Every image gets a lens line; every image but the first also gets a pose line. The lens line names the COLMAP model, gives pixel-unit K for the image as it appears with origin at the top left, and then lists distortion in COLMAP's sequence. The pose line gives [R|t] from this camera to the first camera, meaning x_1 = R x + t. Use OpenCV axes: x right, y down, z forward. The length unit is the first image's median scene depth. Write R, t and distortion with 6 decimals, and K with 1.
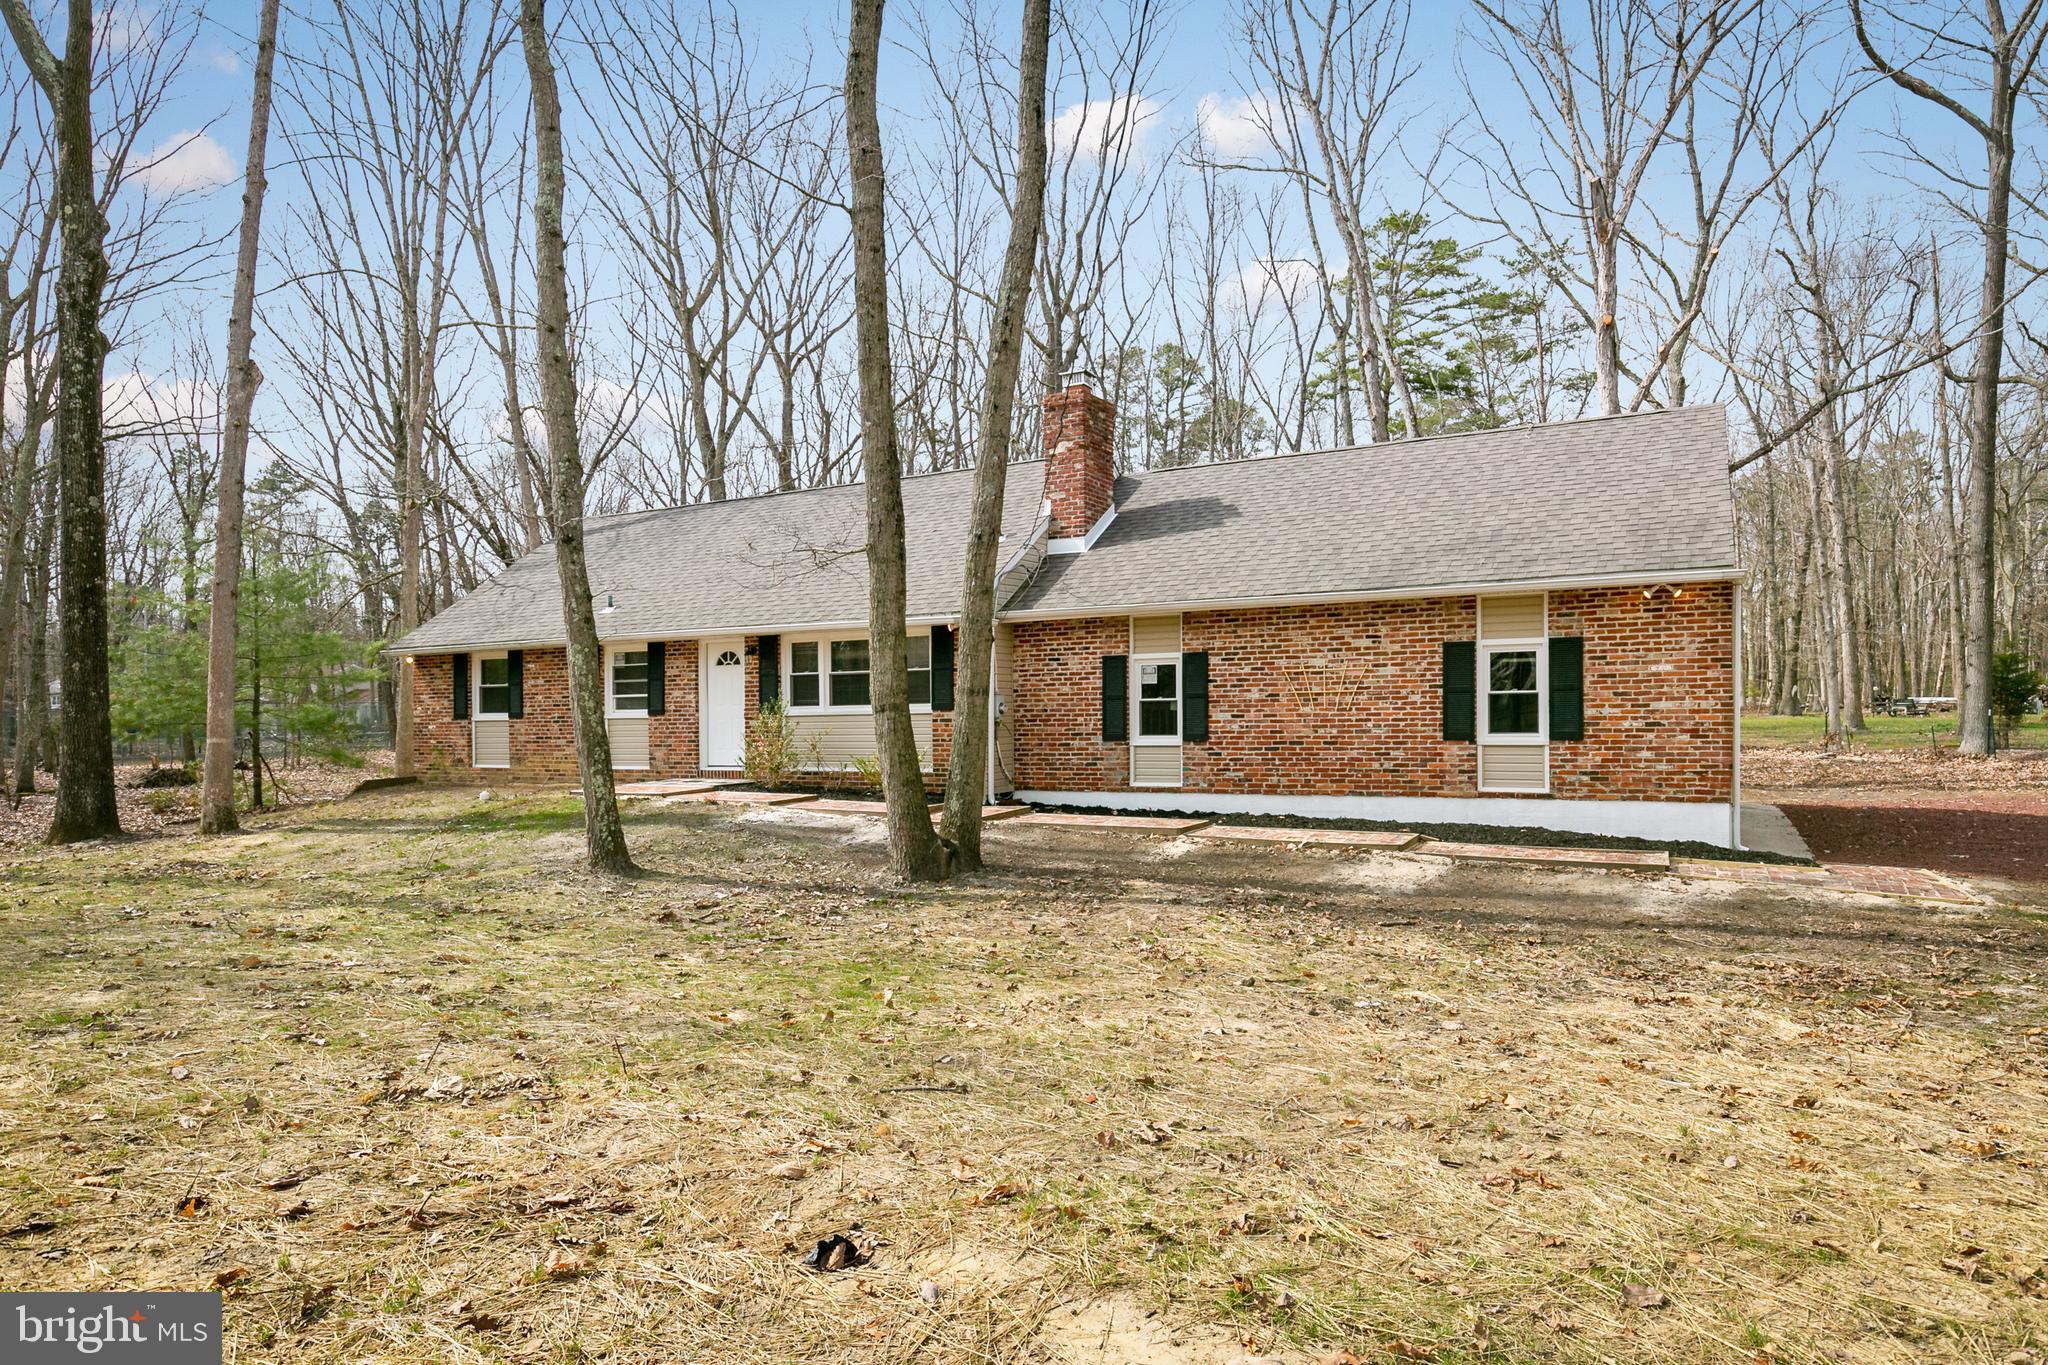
lens RADIAL K [[1187.1, 0, 1024.0], [0, 1187.1, 682.5], [0, 0, 1]] dist [-0.005467, -0.000424]
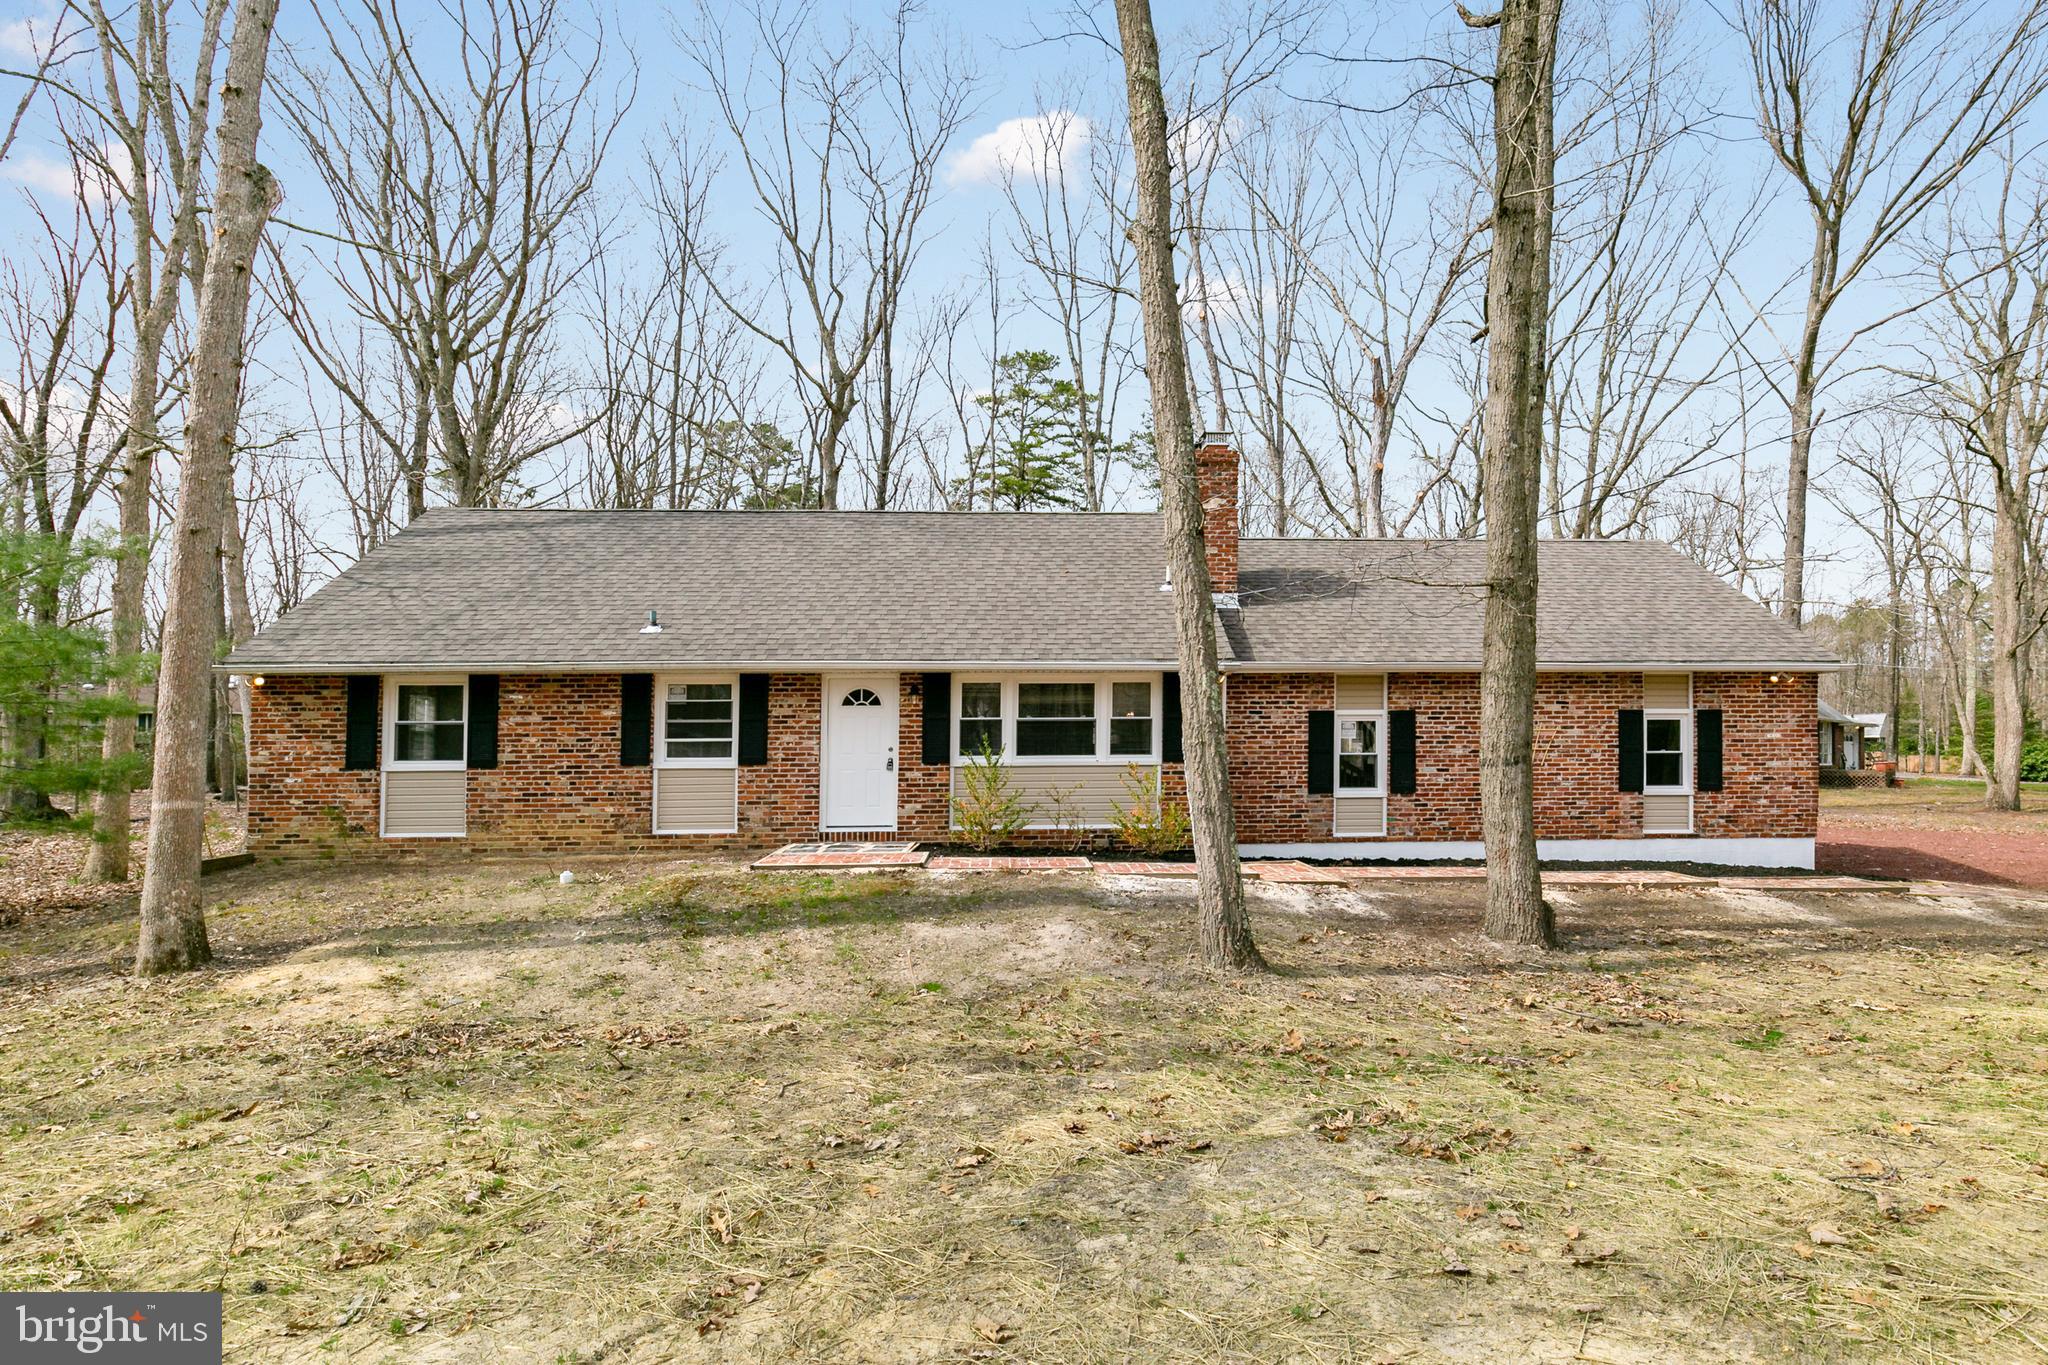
lens RADIAL K [[1014.1, 0, 1022.2], [0, 1014.1, 745.2], [0, 0, 1]] dist [-0.010116, -0.000628]
pose [[0.857928, 0.019357, 0.513406, -0.603812], [-0.020366, 0.999786, -0.003662, 0.015741], [-0.513367, -0.007314, 0.858138, 0.379839]]
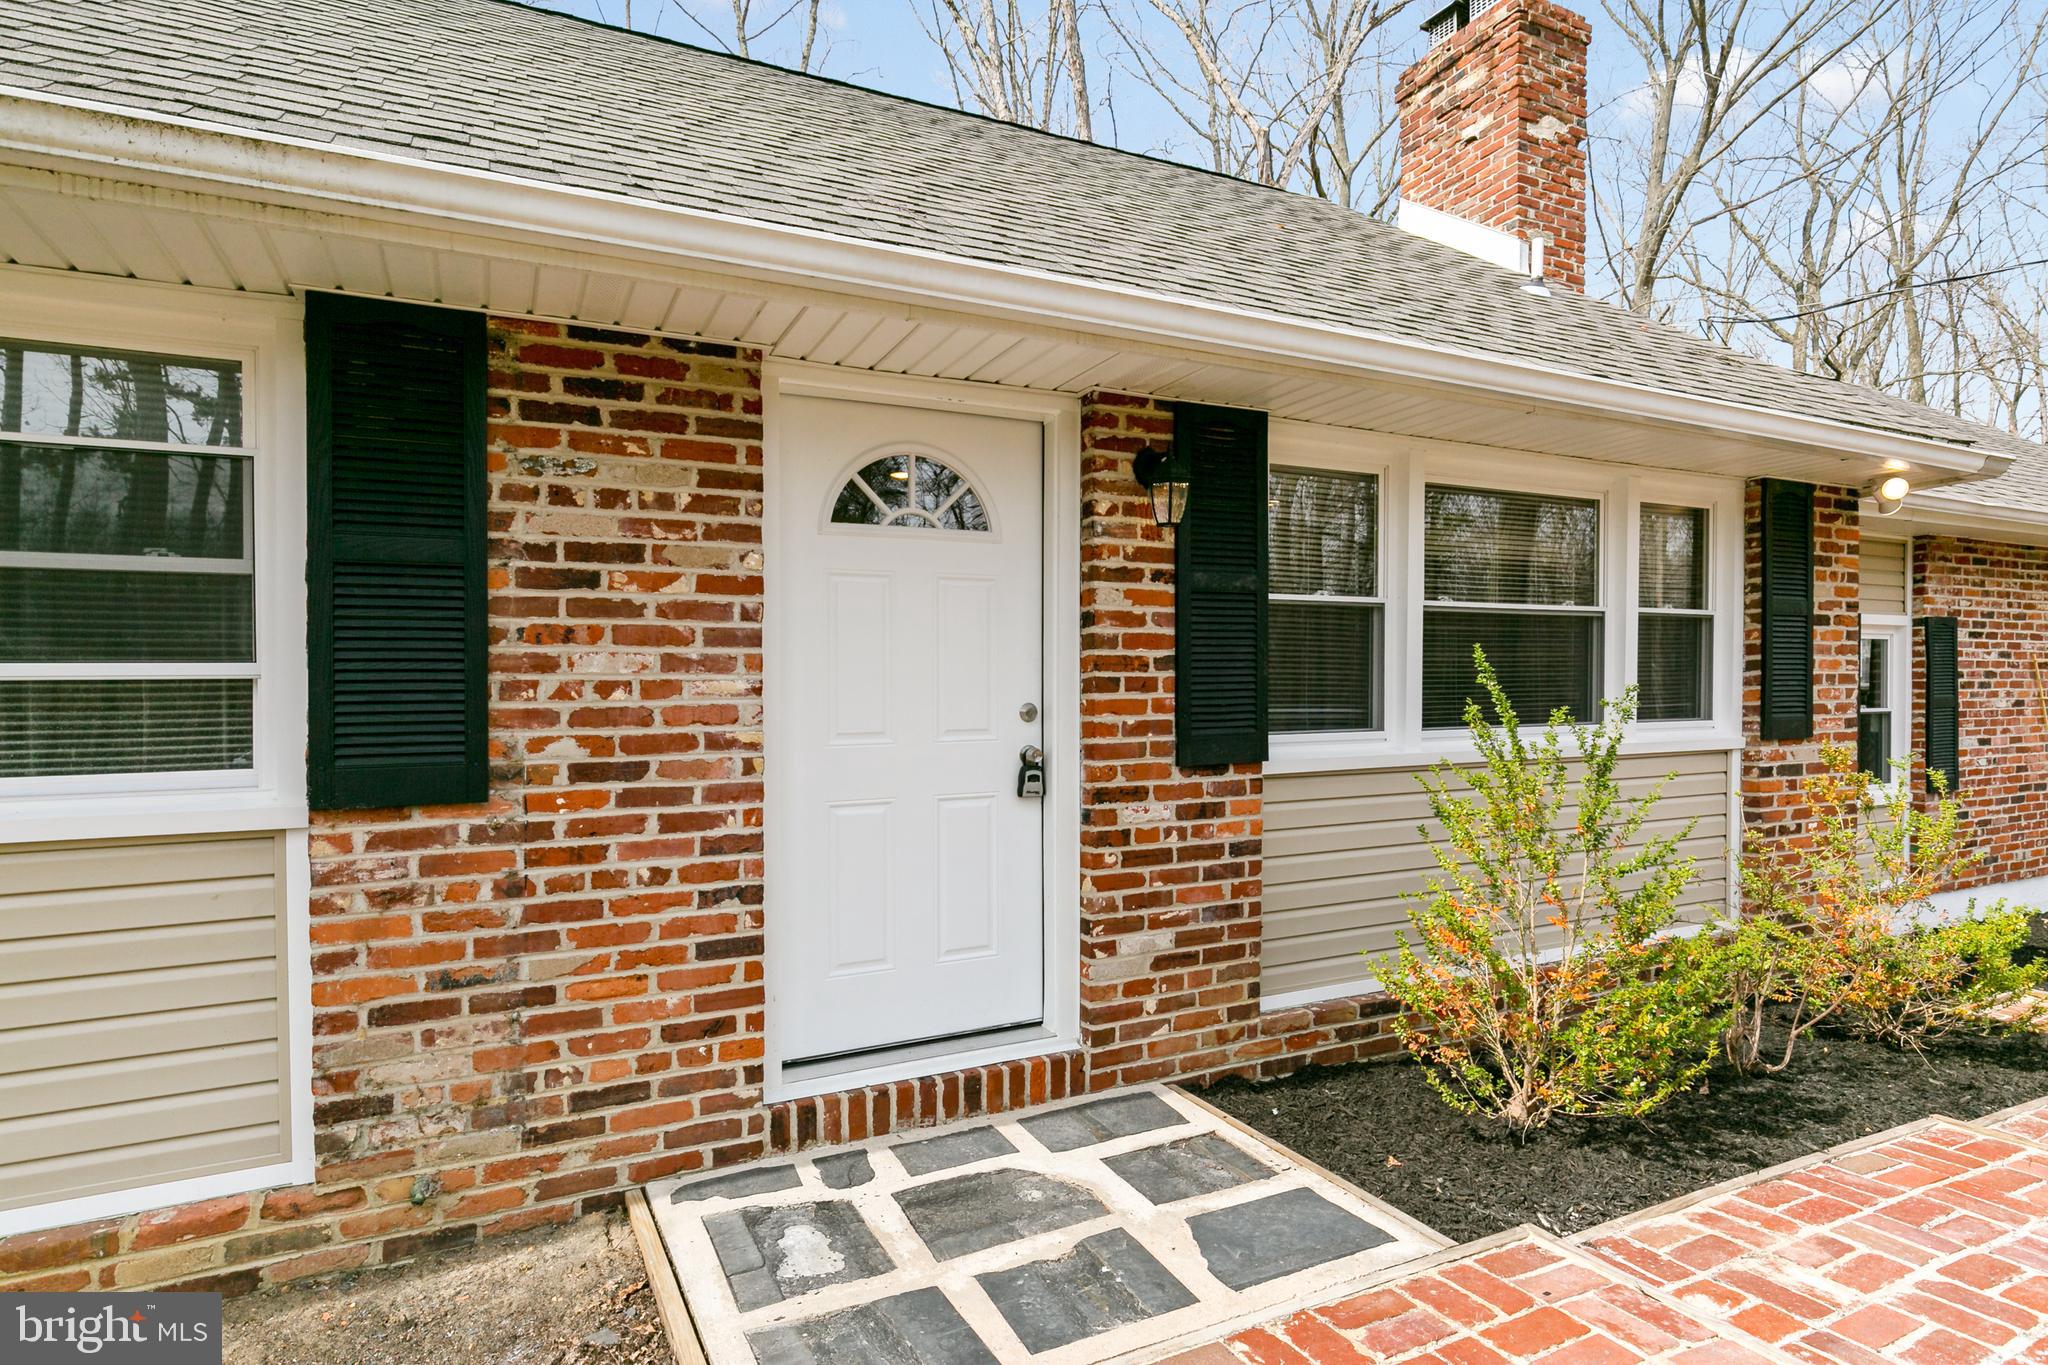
lens RADIAL K [[1101.5, 0, 1027.0], [0, 1101.5, 728.7], [0, 0, 1]] dist [-0.003633, -0.002066]
pose [[0.568437, -0.010781, 0.822656, -0.451402], [-0.014957, 0.999613, 0.023434, 0.016463], [-0.822591, -0.025625, 0.568056, 1.025311]]
